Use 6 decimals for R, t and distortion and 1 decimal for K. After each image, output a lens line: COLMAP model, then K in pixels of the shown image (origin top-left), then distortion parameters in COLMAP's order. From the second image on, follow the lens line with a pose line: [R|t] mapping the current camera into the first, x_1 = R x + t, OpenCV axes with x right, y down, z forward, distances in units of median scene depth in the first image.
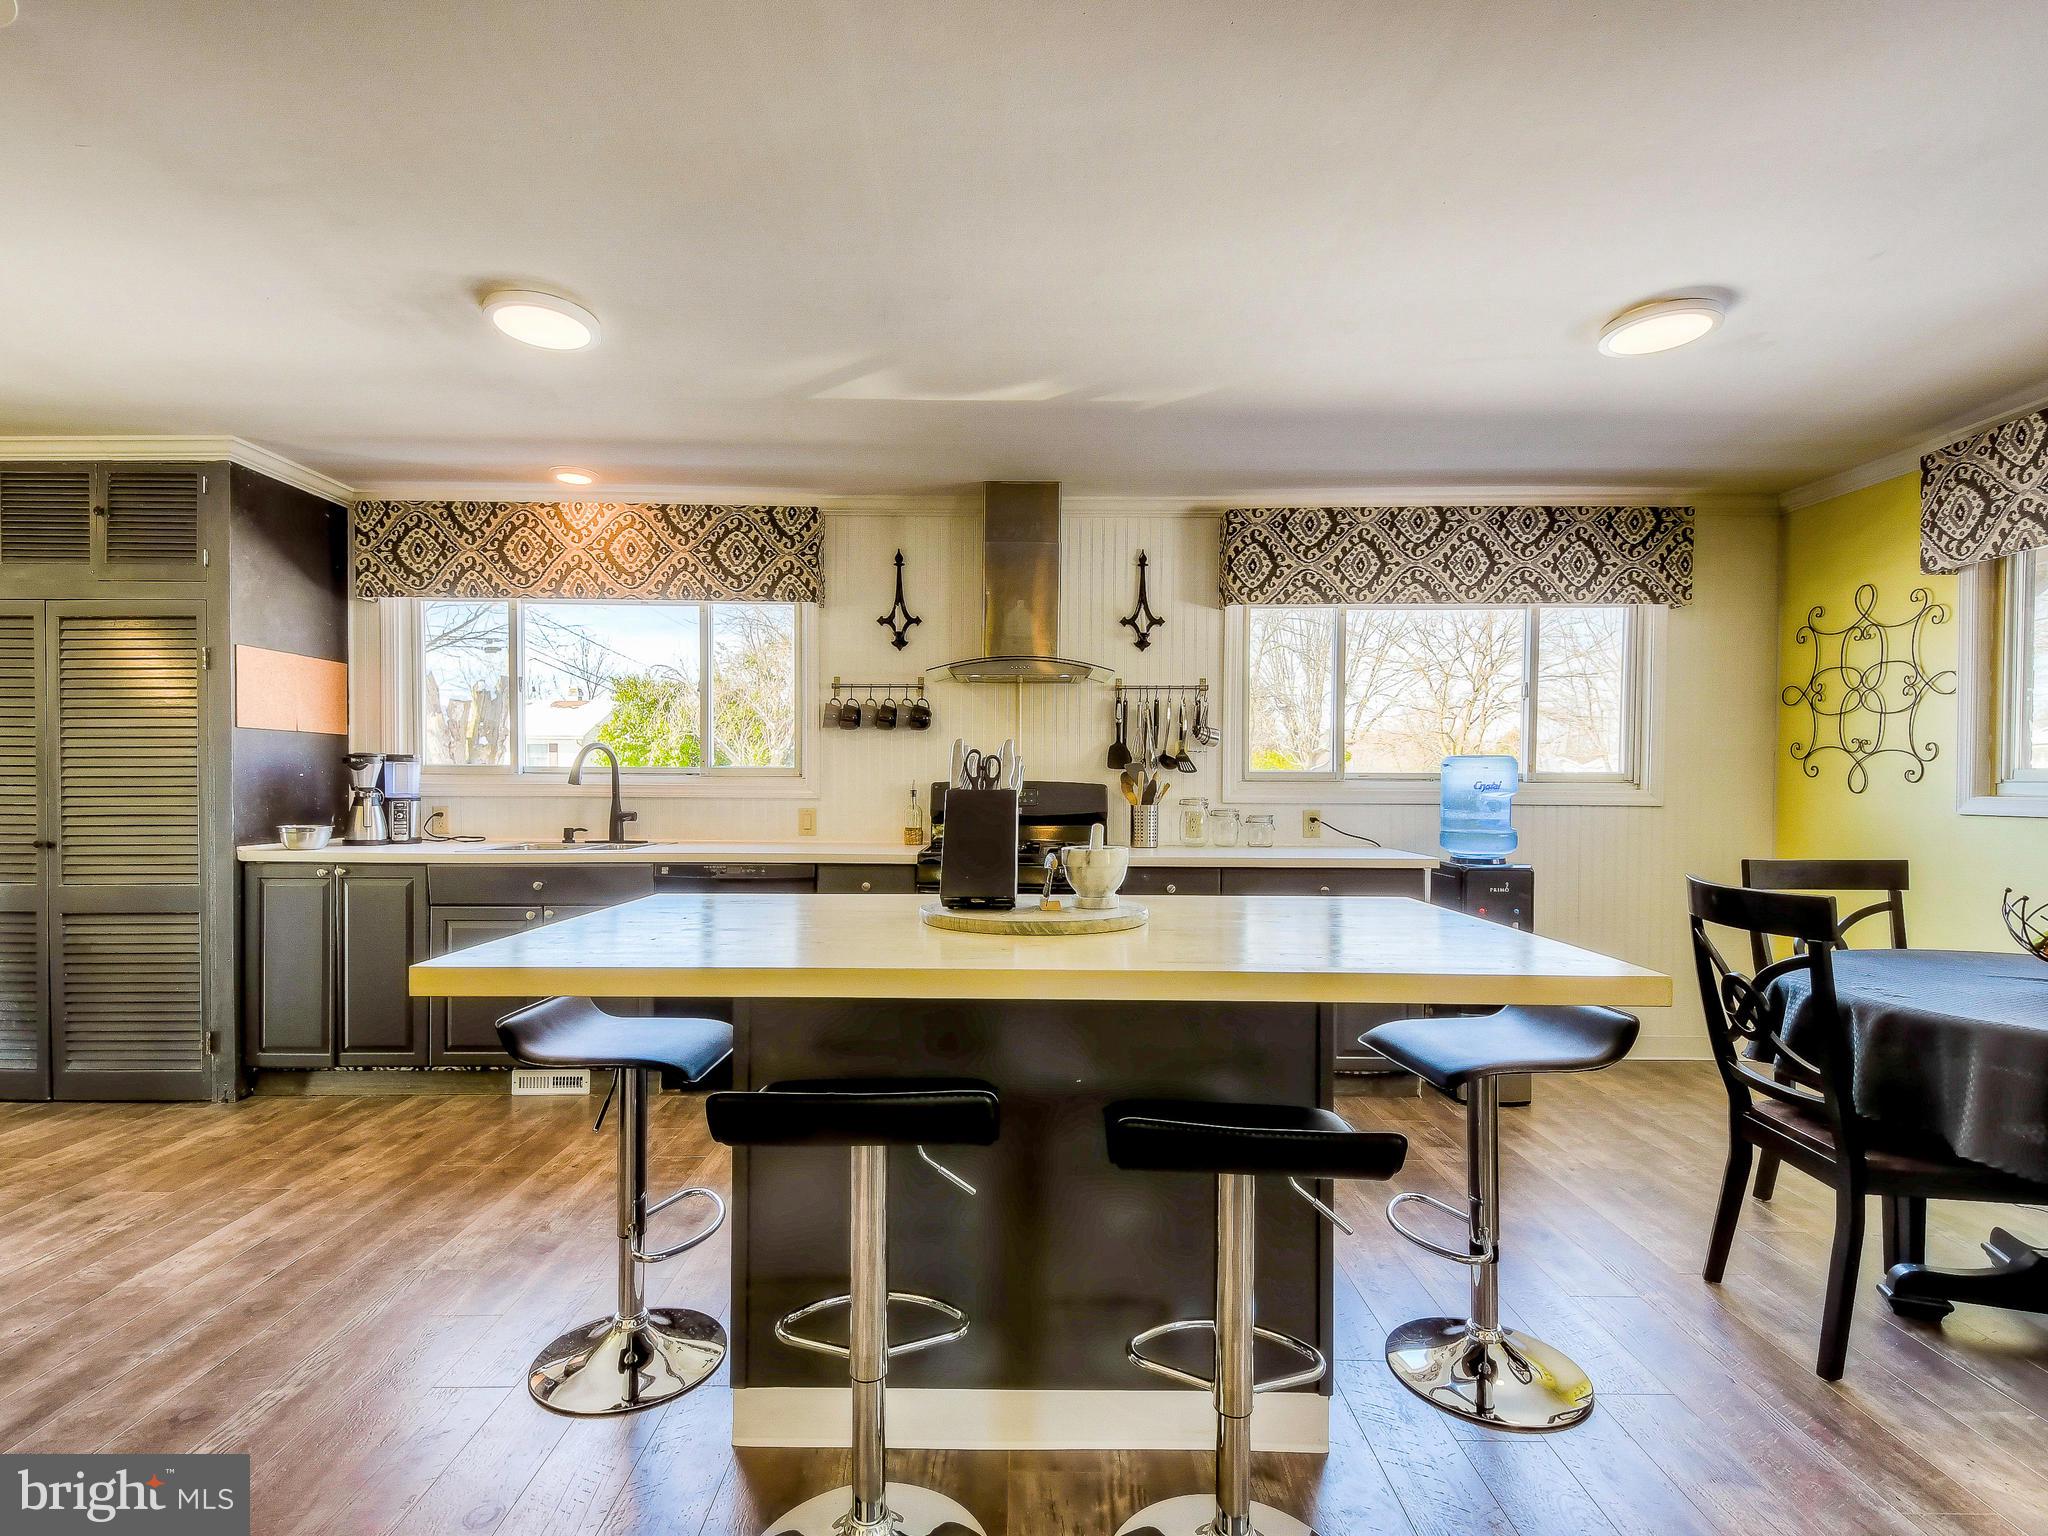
lens RADIAL K [[1002.7, 0, 1006.1], [0, 1002.7, 790.8], [0, 0, 1]] dist [0.019536, -0.000478]
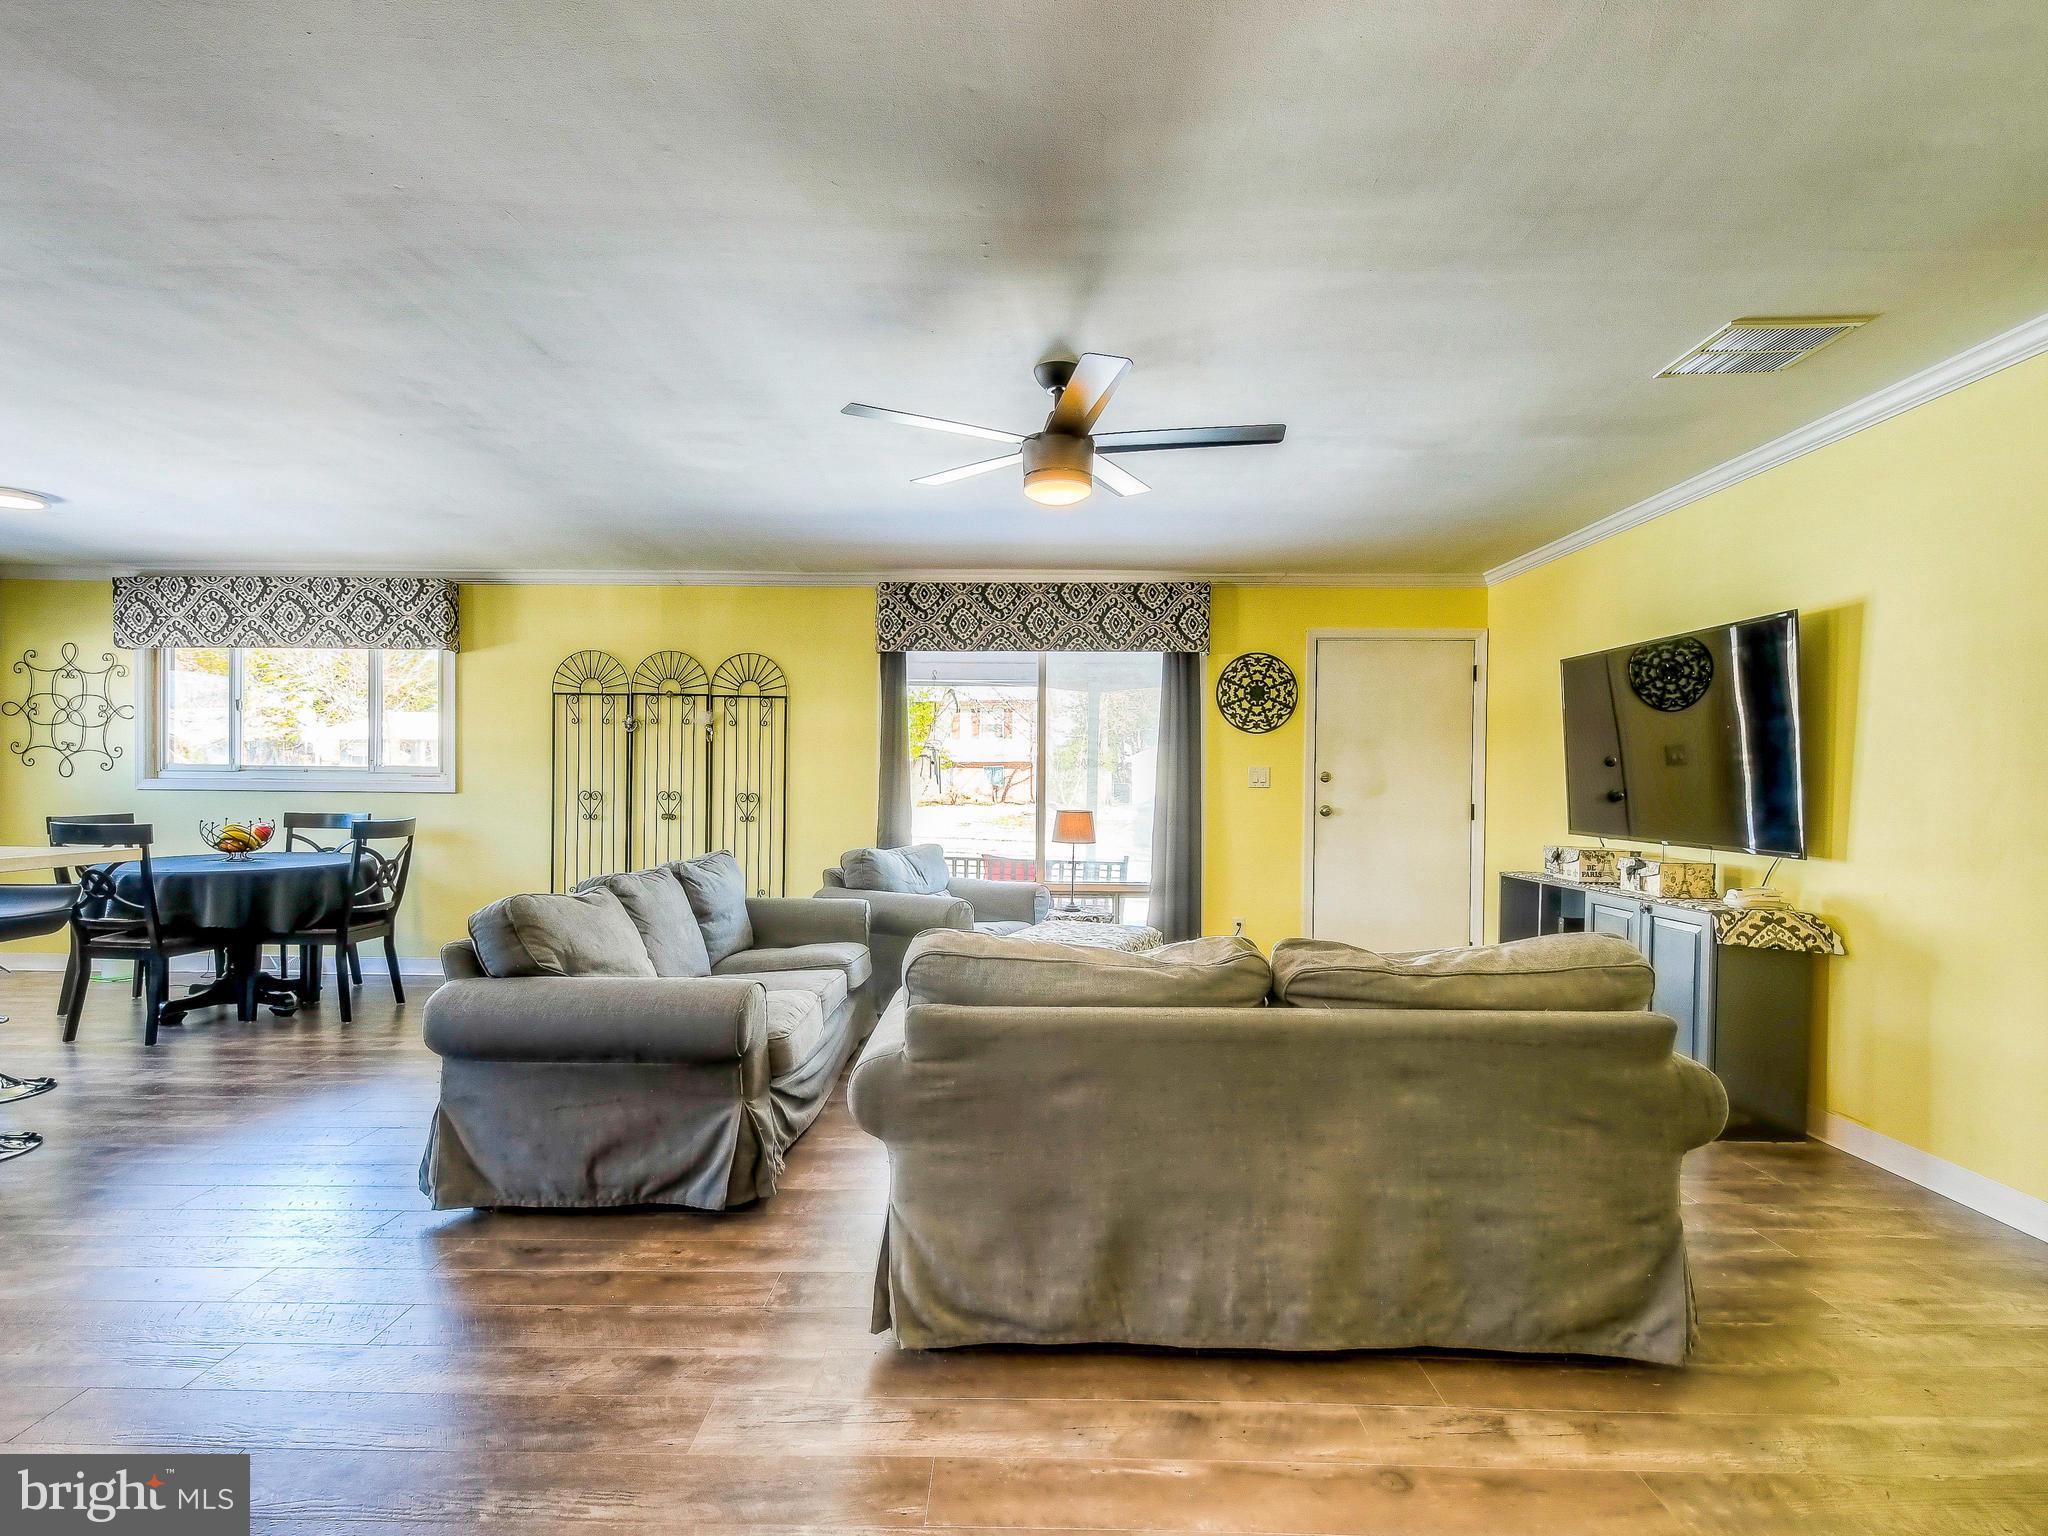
lens RADIAL K [[1002.7, 0, 1006.1], [0, 1002.7, 790.8], [0, 0, 1]] dist [0.019536, -0.000478]
pose [[0.012514, -0.014926, 0.999810, -0.743442], [0.001088, 0.999888, 0.014913, 0.001623], [-0.999921, 0.000901, 0.012529, -0.478784]]
